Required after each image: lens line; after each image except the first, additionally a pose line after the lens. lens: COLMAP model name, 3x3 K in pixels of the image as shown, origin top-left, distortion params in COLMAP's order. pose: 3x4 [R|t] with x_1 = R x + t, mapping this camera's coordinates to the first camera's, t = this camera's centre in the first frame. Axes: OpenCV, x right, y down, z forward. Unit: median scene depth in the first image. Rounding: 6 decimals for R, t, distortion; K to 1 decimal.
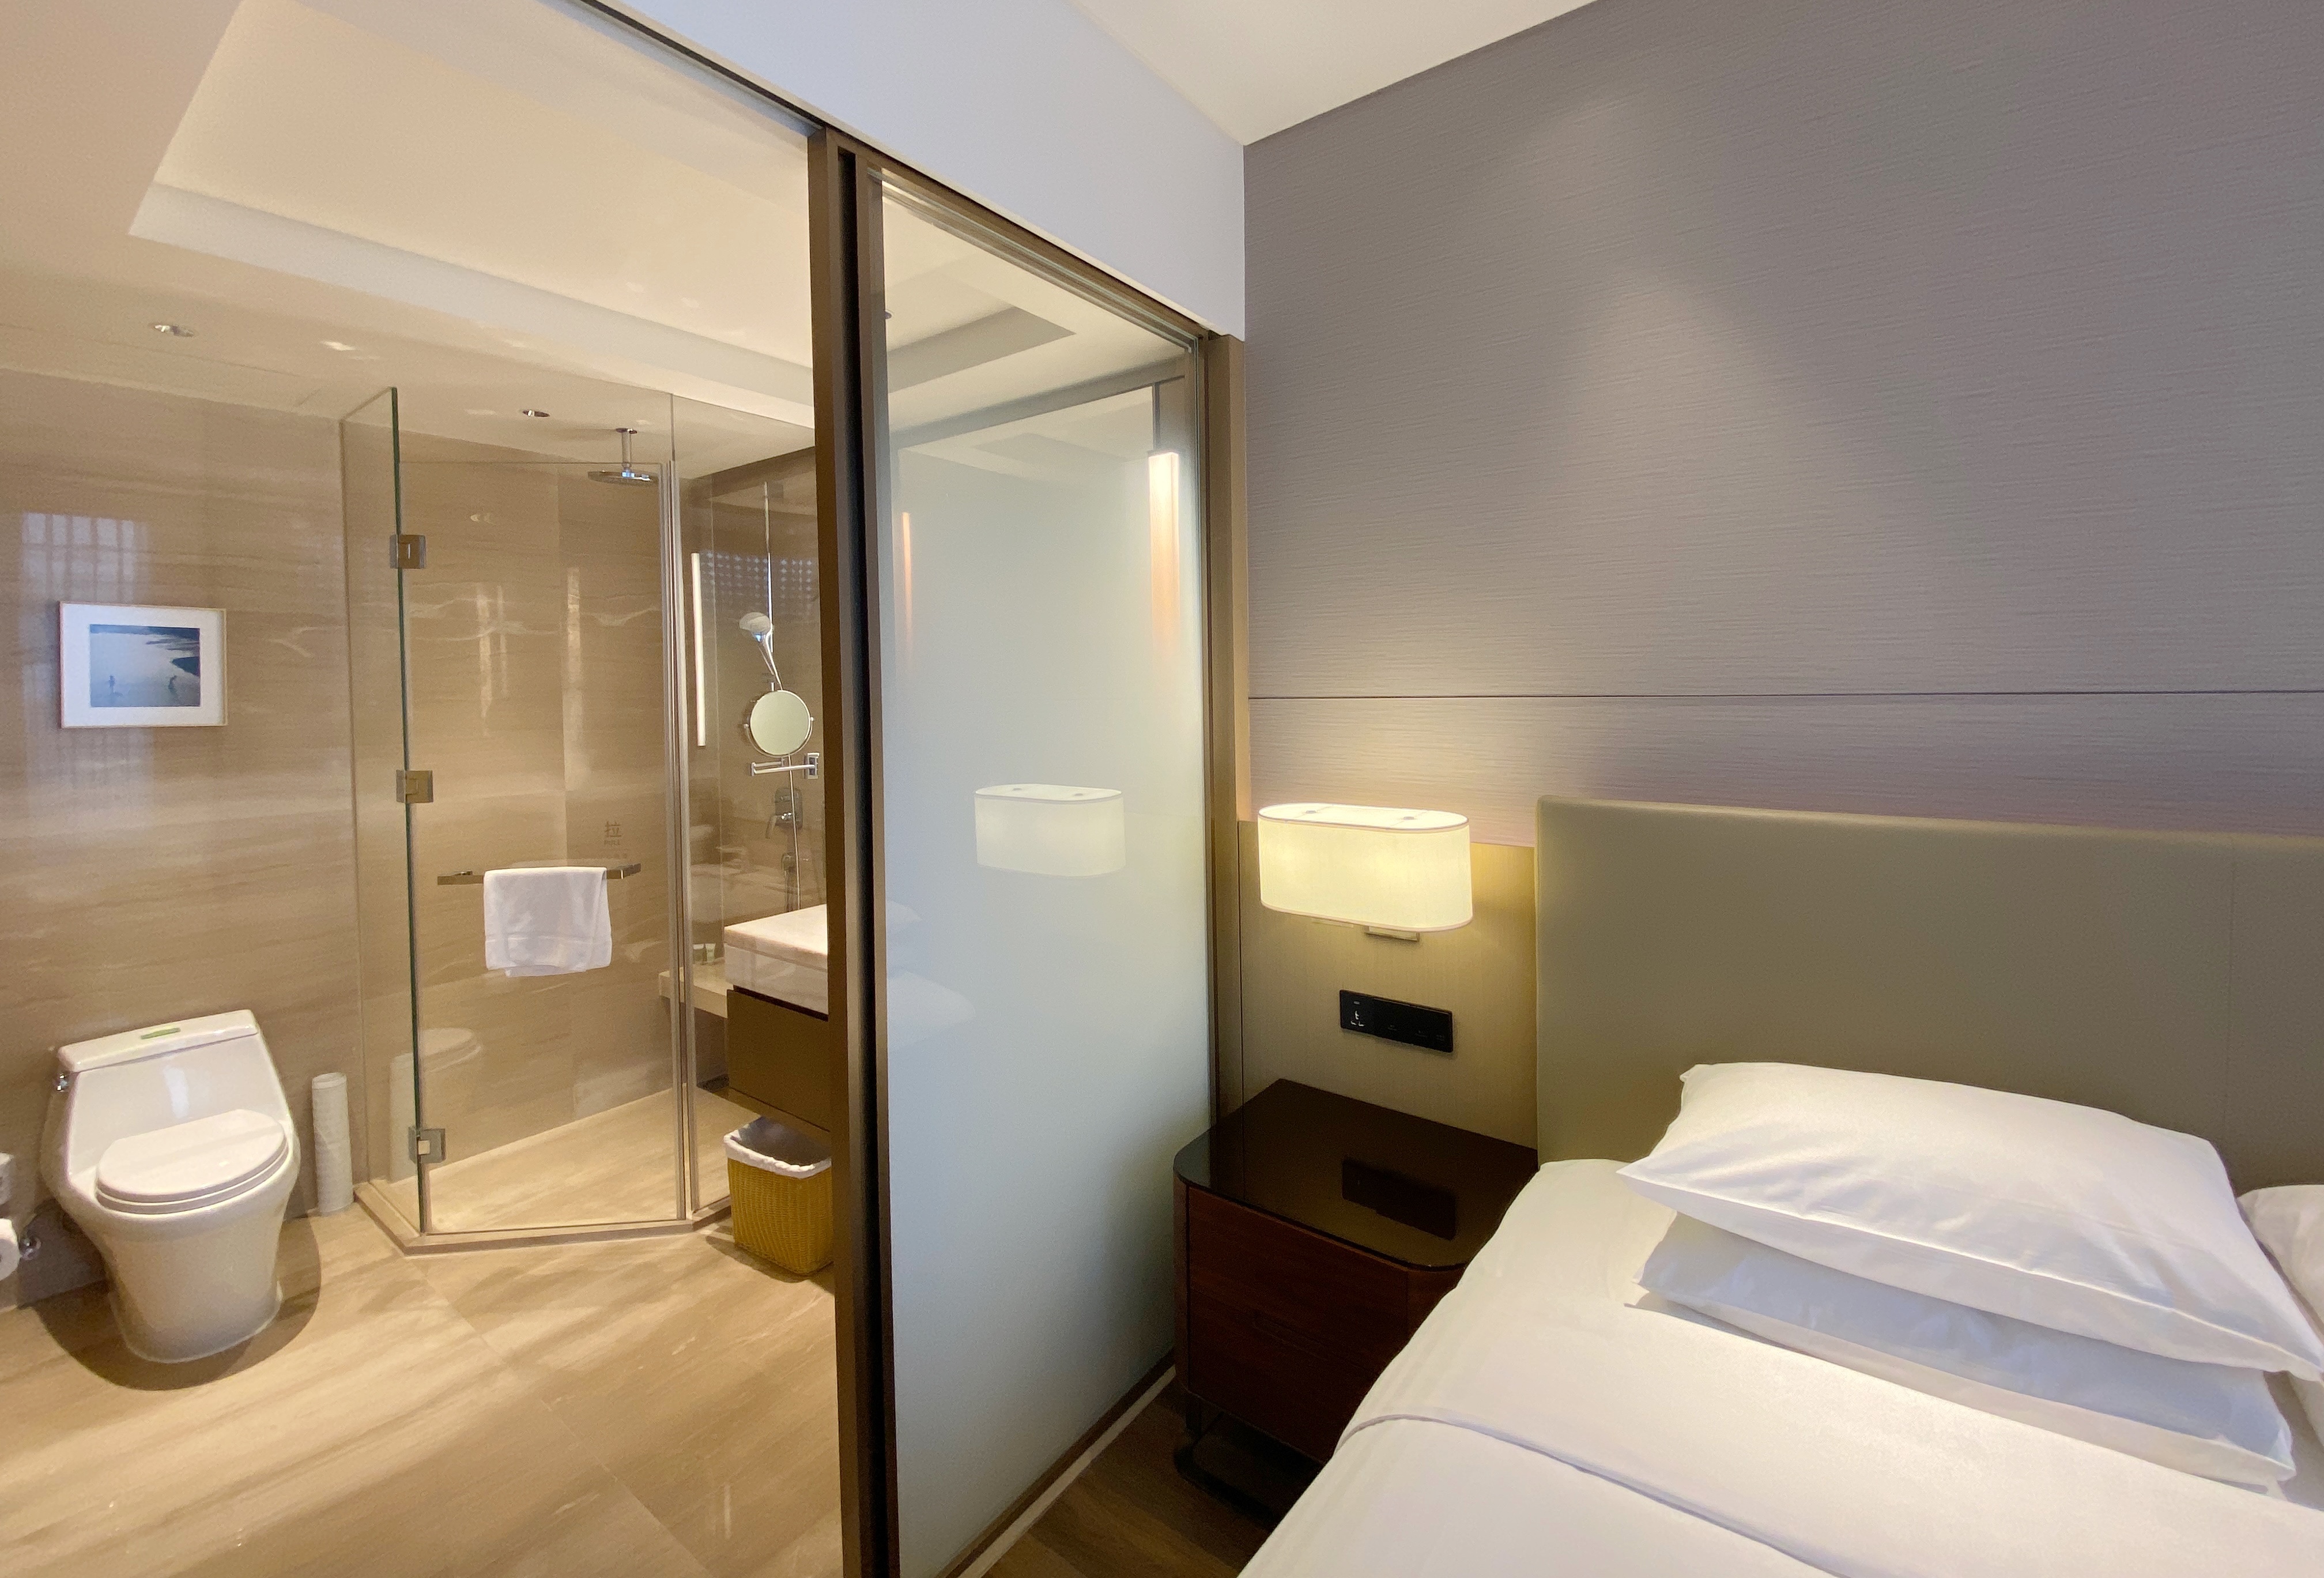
lens RADIAL K [[960.9, 0, 1134.5], [0, 960.9, 705.8], [0, 0, 1]] dist [0.027479, -0.021603]
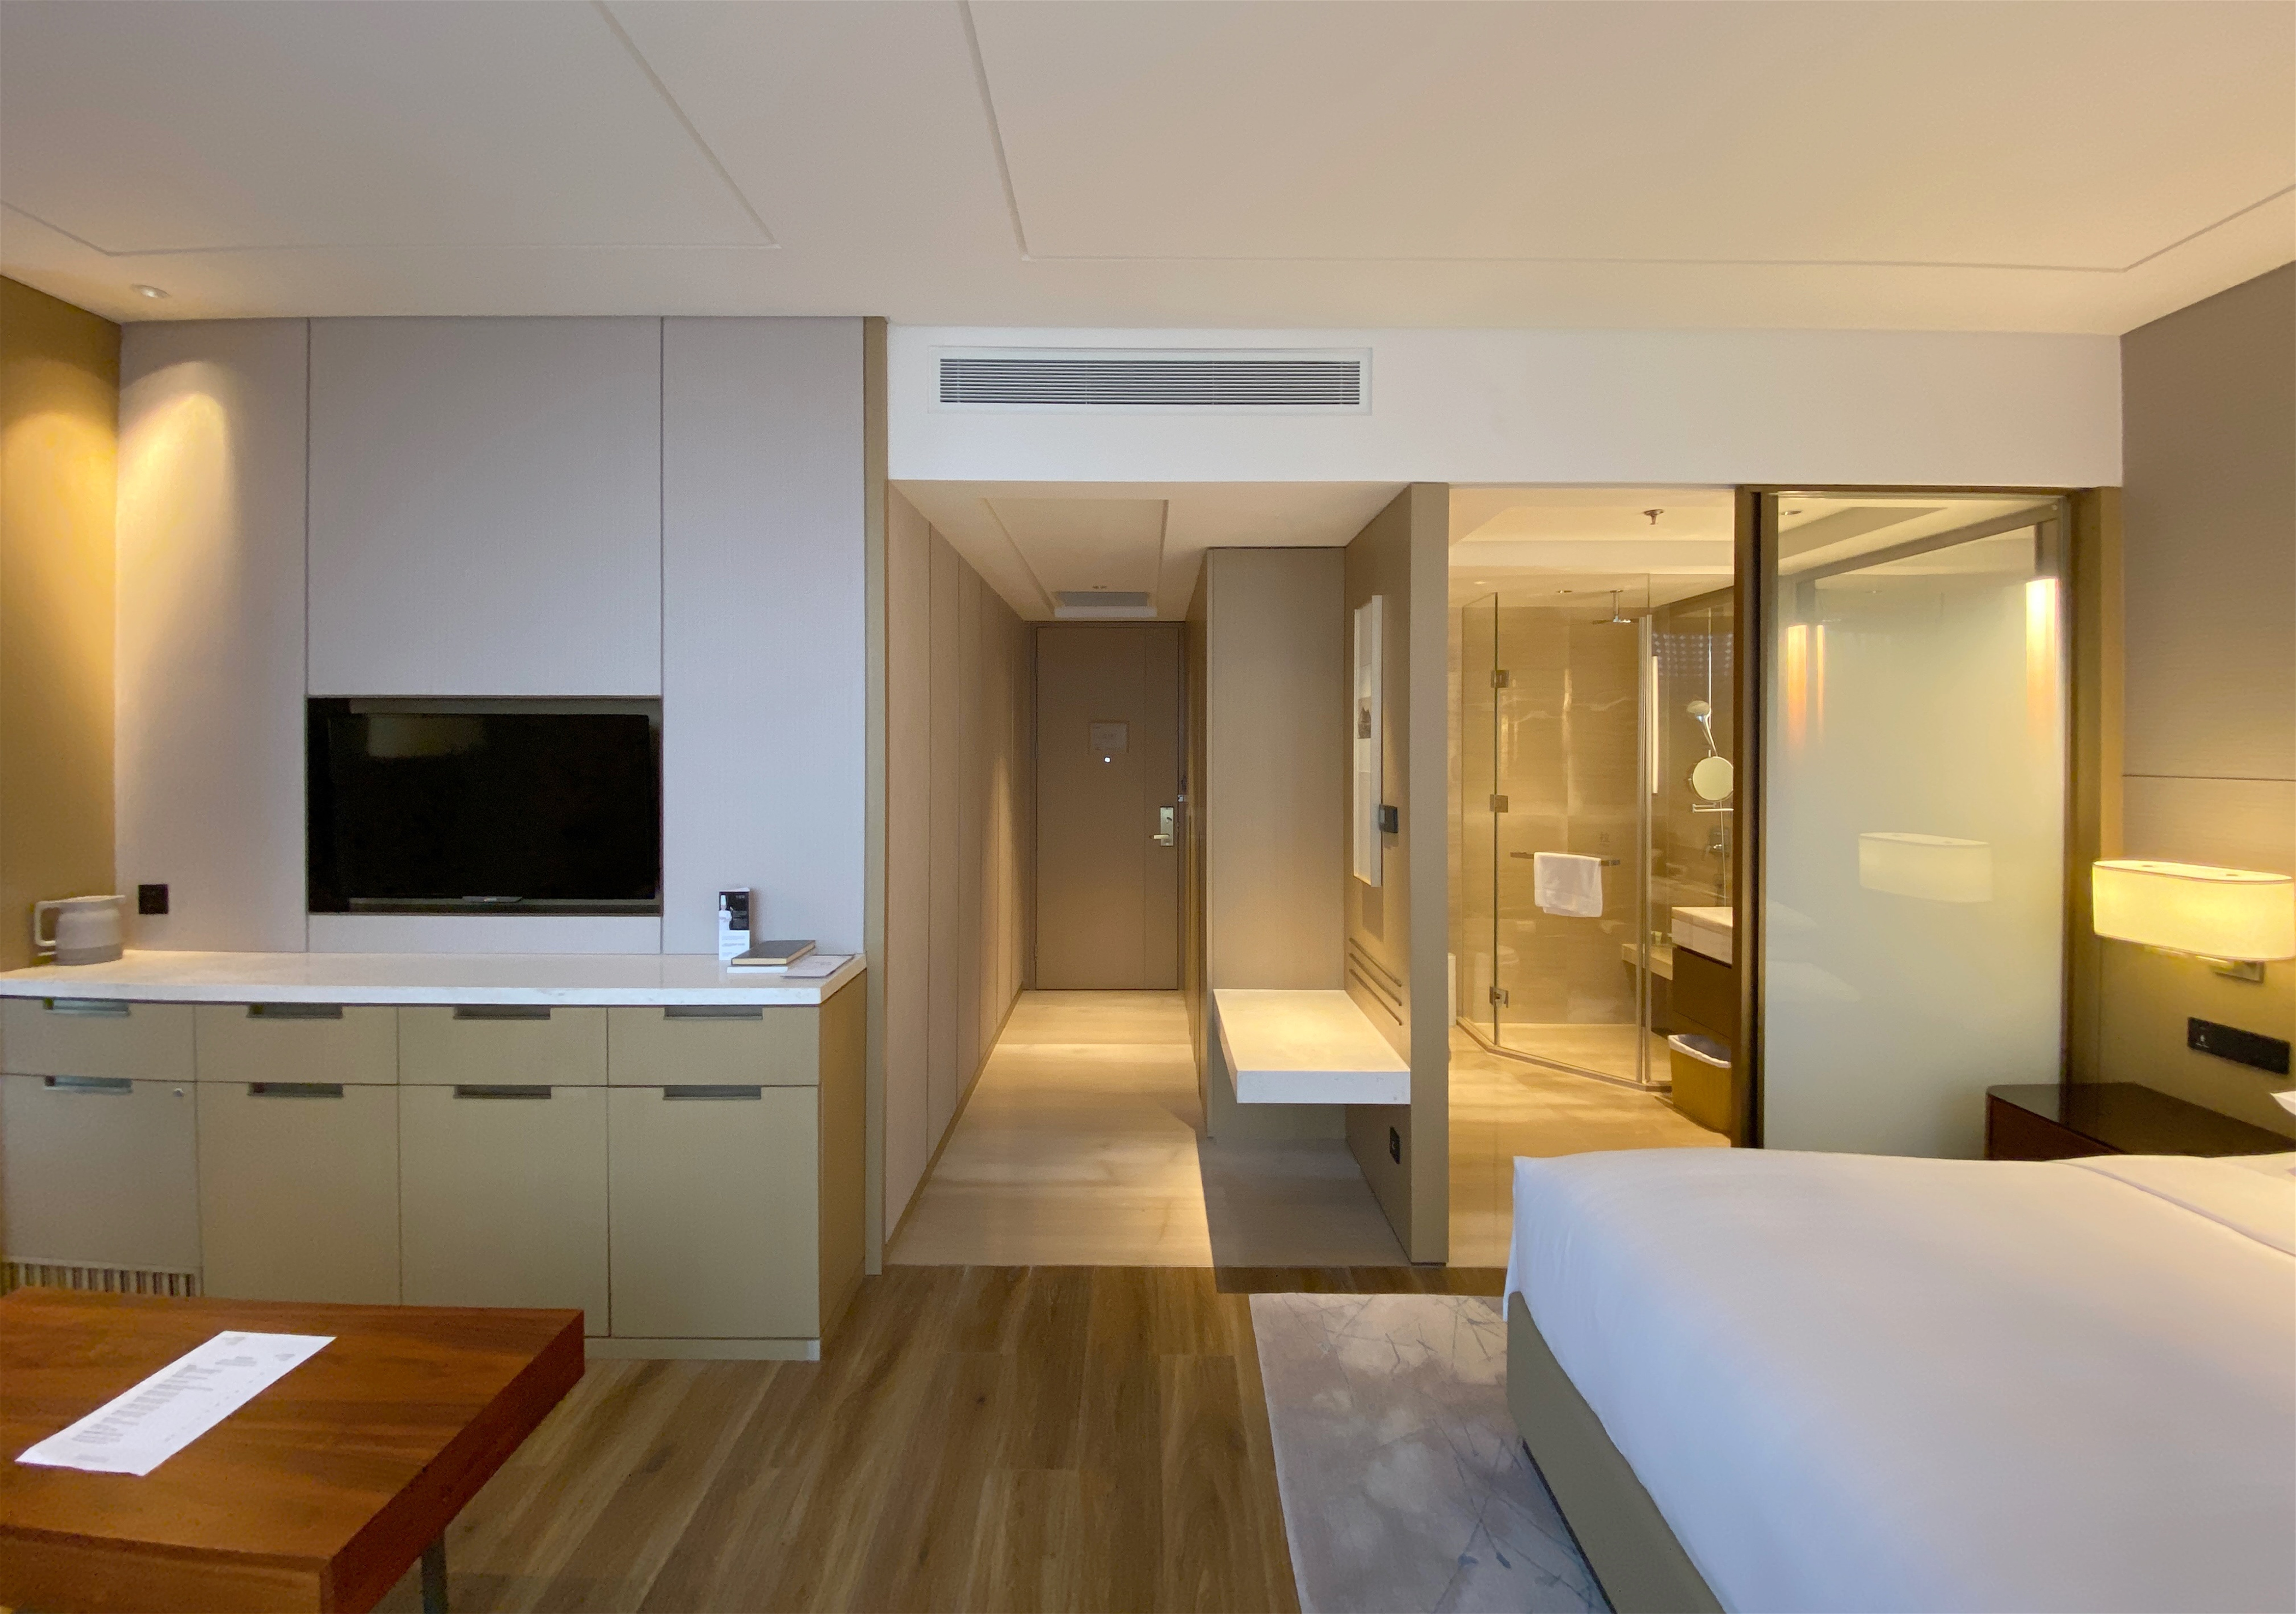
lens RADIAL K [[930.8, 0, 1141.3], [0, 930.8, 744.7], [0, 0, 1]] dist [-0.012585, -0.009154]
pose [[0.608744, 0.017170, -0.793181, 0.249737], [-0.027457, 0.999623, 0.000567, -0.012314], [0.792891, 0.021433, 0.608986, -0.630421]]
